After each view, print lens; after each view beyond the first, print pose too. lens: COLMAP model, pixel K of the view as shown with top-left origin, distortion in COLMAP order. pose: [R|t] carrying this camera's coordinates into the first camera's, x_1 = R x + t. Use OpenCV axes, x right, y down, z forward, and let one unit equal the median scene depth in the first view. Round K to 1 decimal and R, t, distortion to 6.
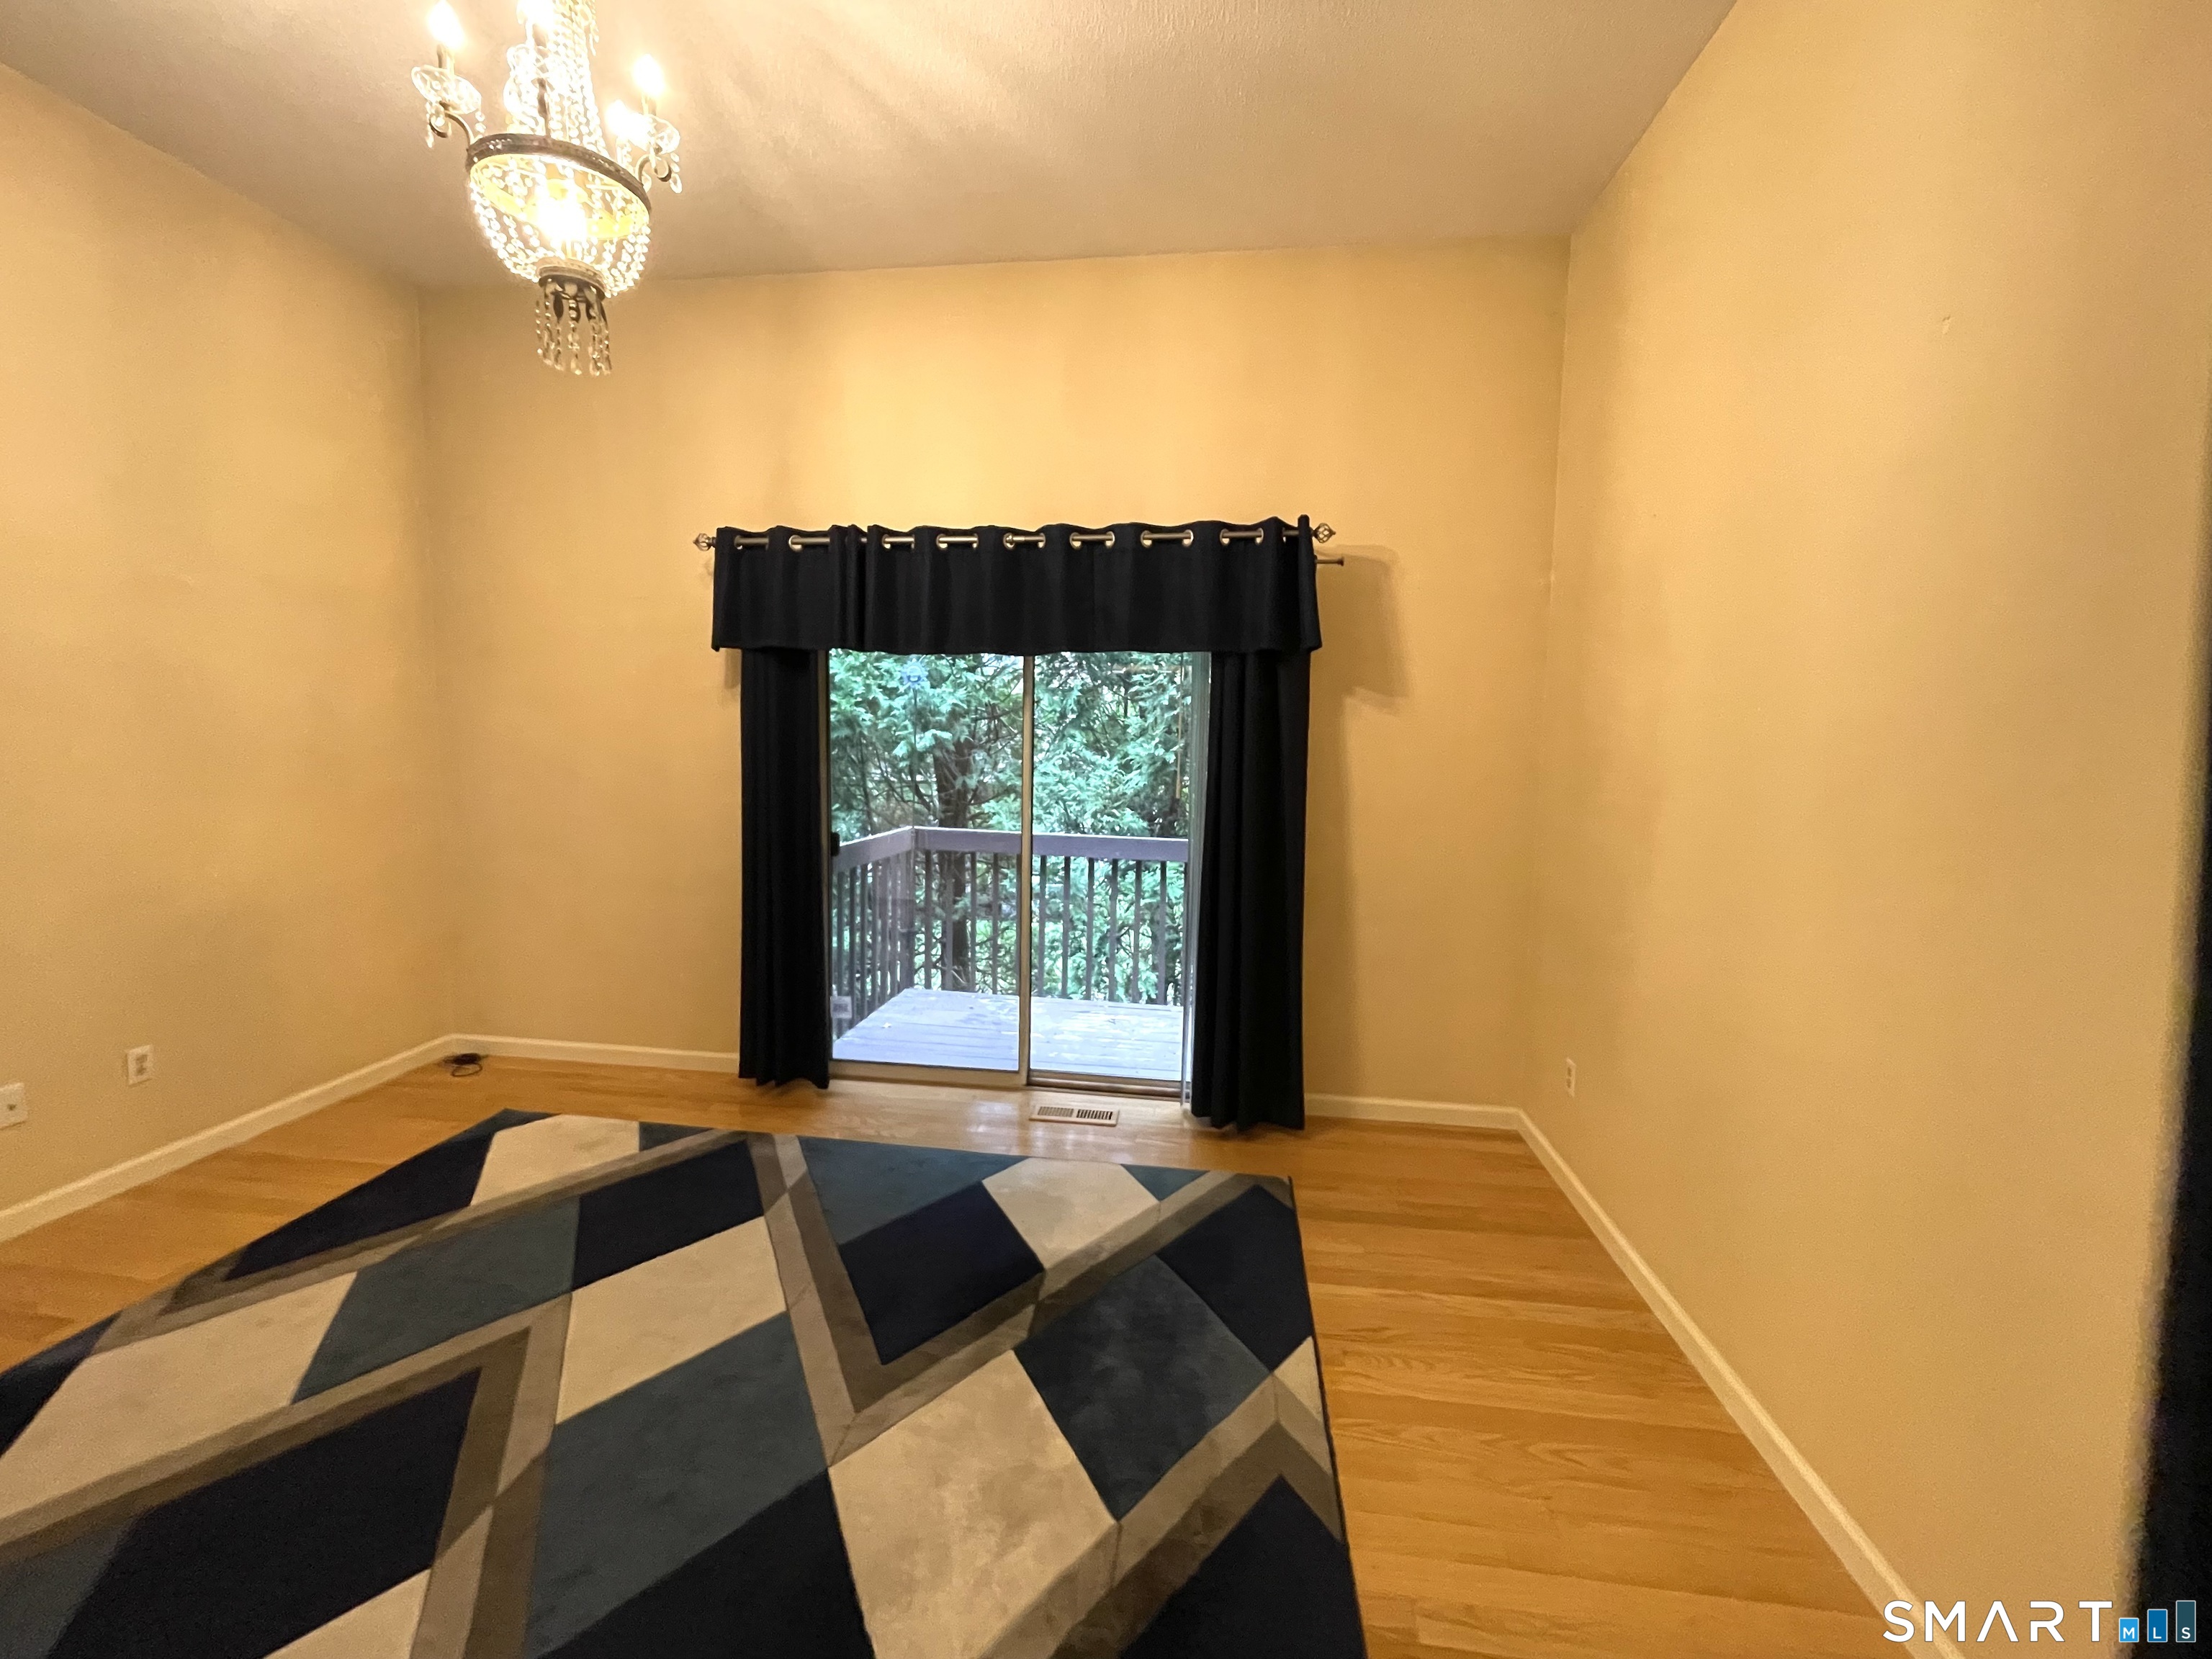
lens RADIAL K [[899.5, 0, 1101.9], [0, 899.5, 820.7], [0, 0, 1]] dist [-0.000356, 0.000655]
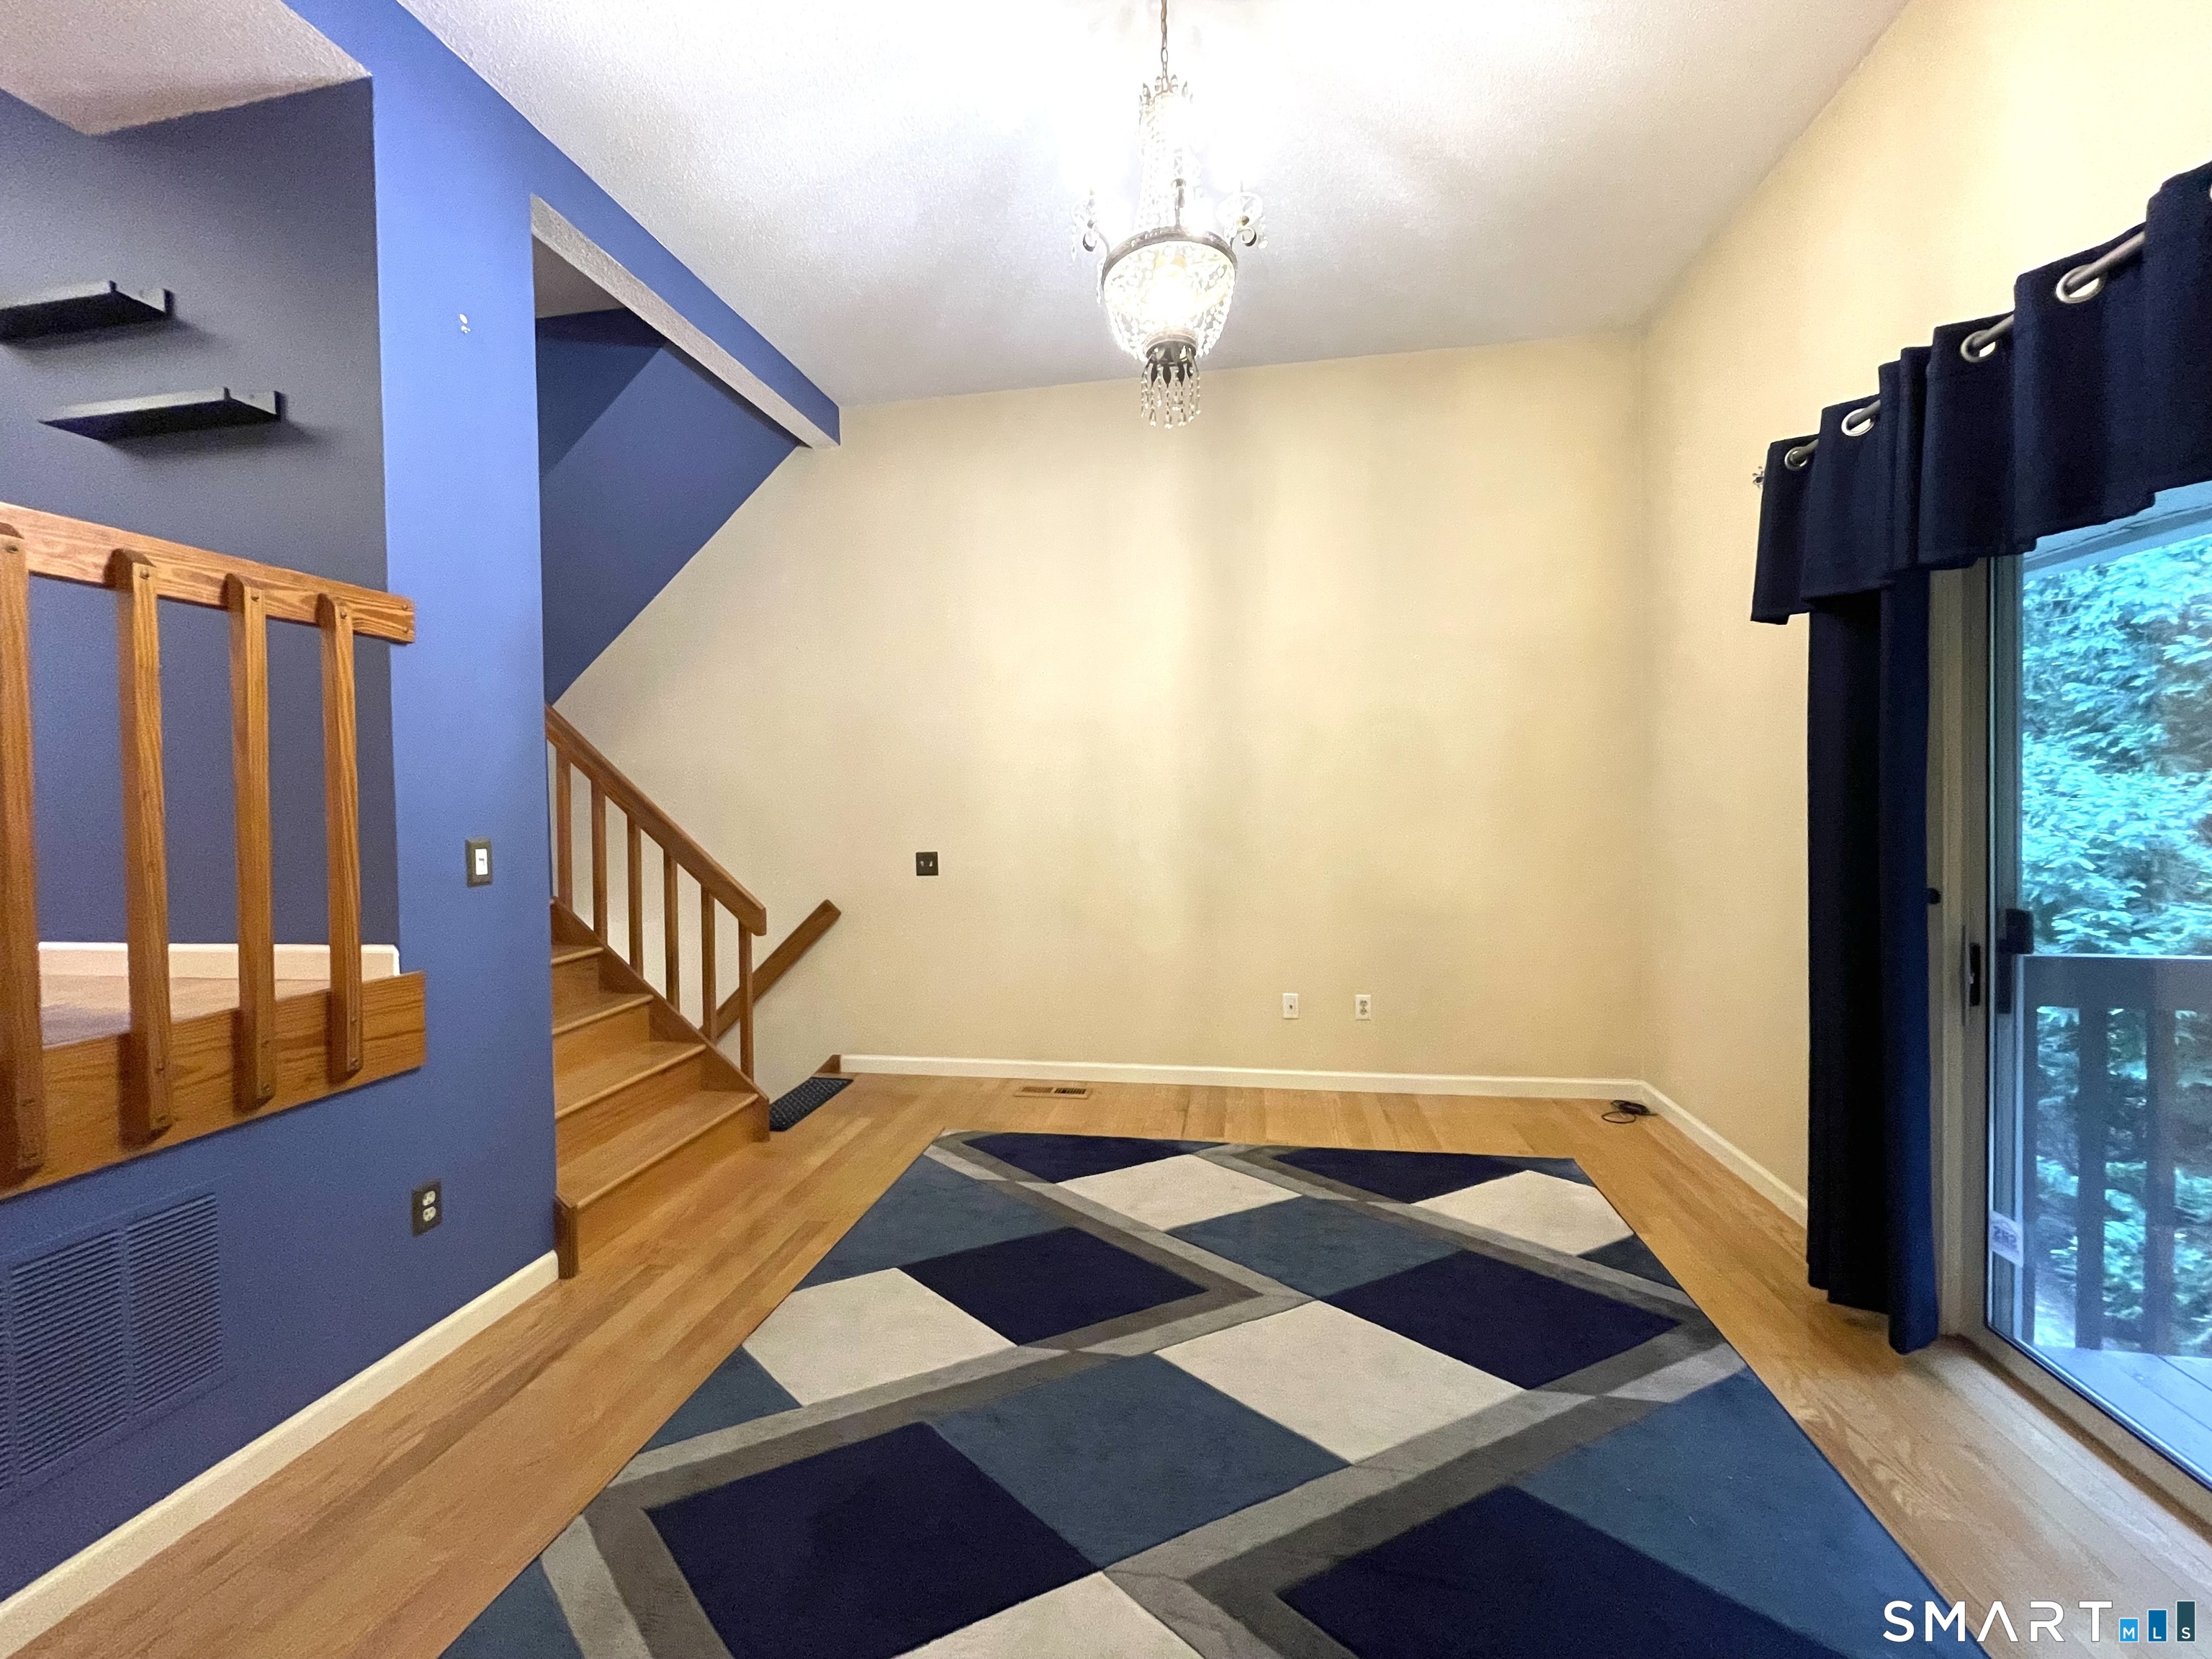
lens RADIAL K [[899.5, 0, 1101.9], [0, 899.5, 820.7], [0, 0, 1]] dist [-0.000356, 0.000655]
pose [[-0.022668, 0.009000, -0.999703, 0.313423], [-0.088739, 0.995994, 0.010979, 0.003627], [0.995797, 0.088962, -0.021779, 0.561199]]
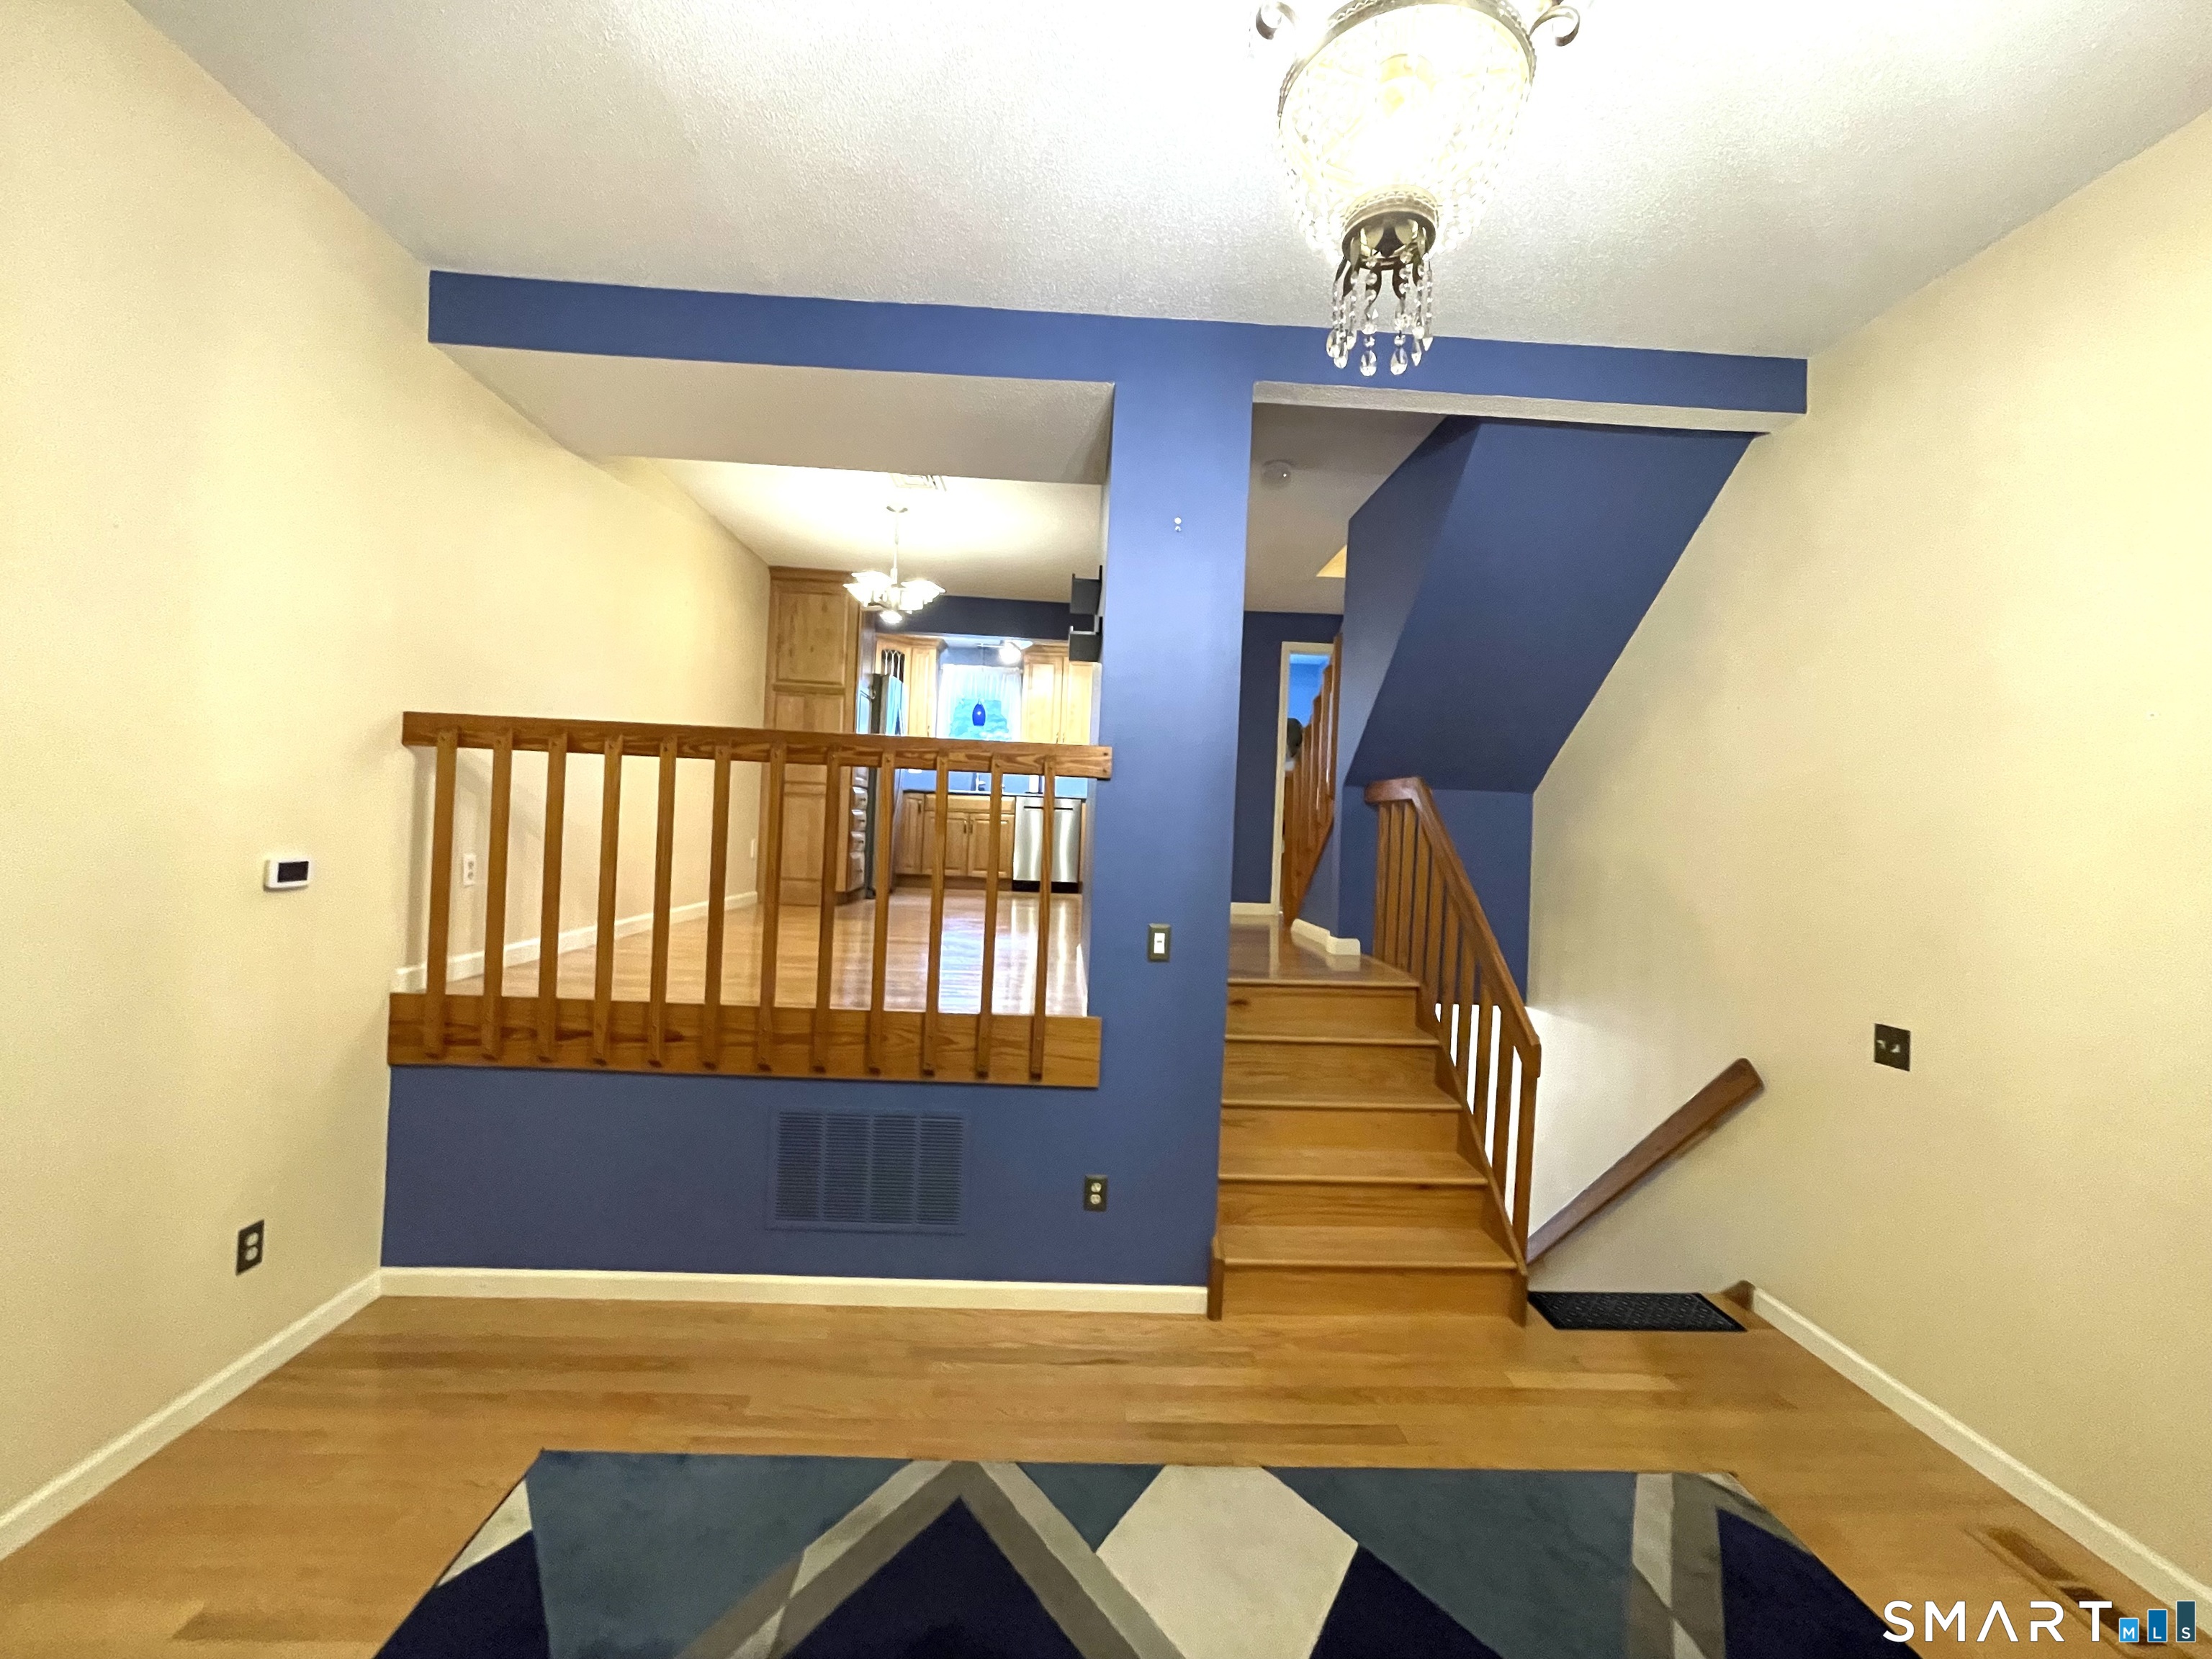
lens RADIAL K [[894.7, 0, 1097.7], [0, 894.7, 819.0], [0, 0, 1]] dist [-0.002751, -0.000050]
pose [[-0.979397, -0.061783, -0.192261, -0.166534], [-0.081113, 0.992230, 0.094346, -0.120628], [0.184938, 0.107997, -0.976798, 0.923434]]
